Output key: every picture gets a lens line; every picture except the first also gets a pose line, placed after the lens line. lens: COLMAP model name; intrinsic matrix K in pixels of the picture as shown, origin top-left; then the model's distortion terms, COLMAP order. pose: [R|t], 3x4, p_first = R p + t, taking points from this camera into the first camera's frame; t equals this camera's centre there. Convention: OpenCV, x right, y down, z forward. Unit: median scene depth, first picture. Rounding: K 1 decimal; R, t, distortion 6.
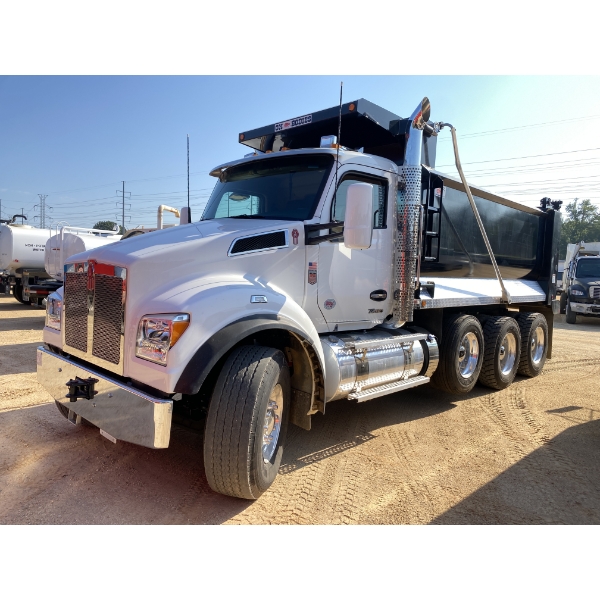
lens RADIAL K [[453.2, 0, 299.2], [0, 453.2, 294.4], [0, 0, 1]] dist [0.028646, 0.018679]
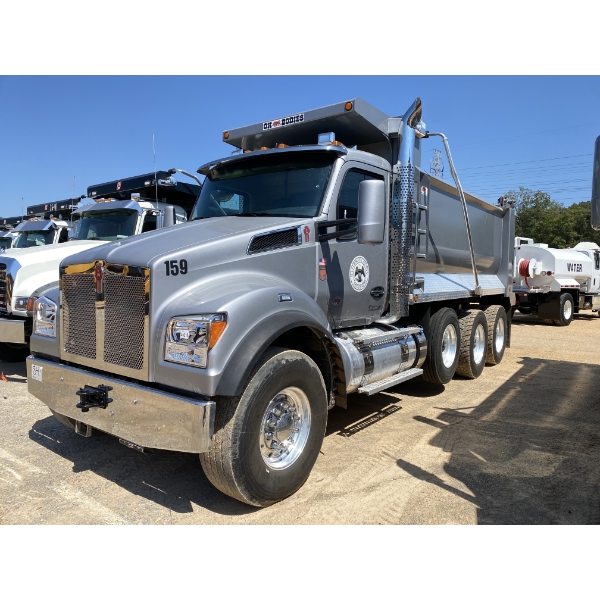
lens RADIAL K [[451.9, 0, 295.7], [0, 451.9, 297.1], [0, 0, 1]] dist [0.011072, 0.009201]
pose [[0.992349, -0.026862, 0.120507, -0.129862], [0.025864, 0.999617, 0.009838, 0.000405], [-0.120725, -0.006646, 0.992664, 0.012654]]
